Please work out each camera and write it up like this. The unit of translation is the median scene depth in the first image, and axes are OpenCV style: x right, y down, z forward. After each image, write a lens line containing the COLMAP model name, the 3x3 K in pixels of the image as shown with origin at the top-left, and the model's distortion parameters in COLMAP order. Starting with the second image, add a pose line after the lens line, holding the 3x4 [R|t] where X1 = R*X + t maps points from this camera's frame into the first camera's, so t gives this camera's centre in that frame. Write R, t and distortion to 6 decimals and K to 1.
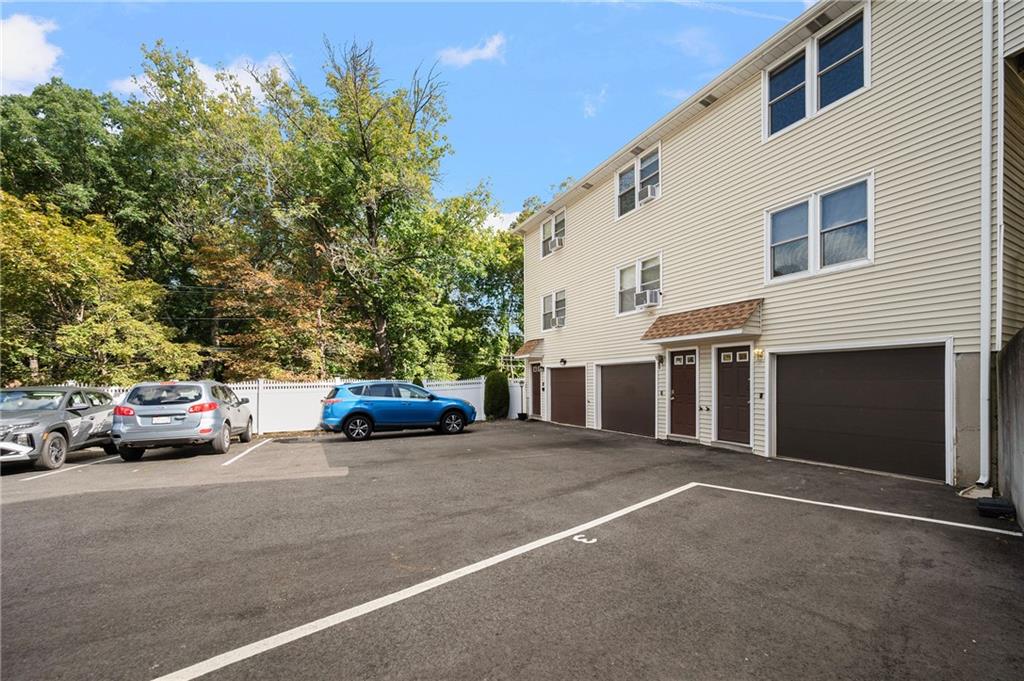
lens RADIAL K [[417.7, 0, 513.2], [0, 417.7, 379.6], [0, 0, 1]] dist [-0.002384, 0.000116]
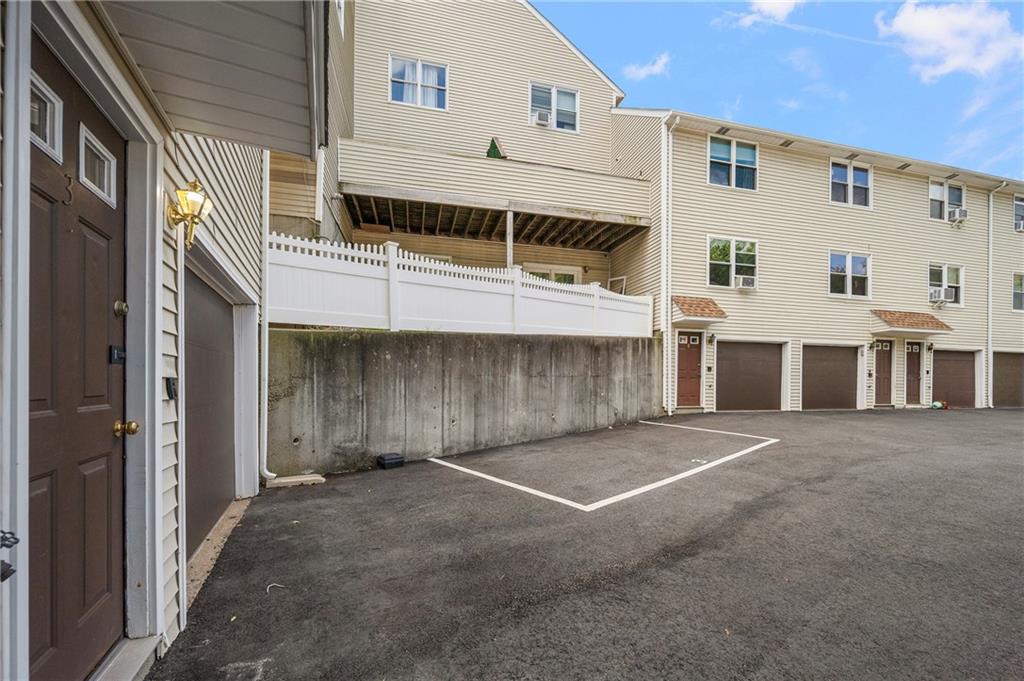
lens RADIAL K [[417.7, 0, 513.2], [0, 417.7, 379.6], [0, 0, 1]] dist [-0.002384, 0.000116]
pose [[-0.999348, -0.002462, 0.036011, 0.616861], [-0.002741, 0.999967, -0.007698, 0.053728], [-0.035991, -0.007791, -0.999322, 1.948230]]
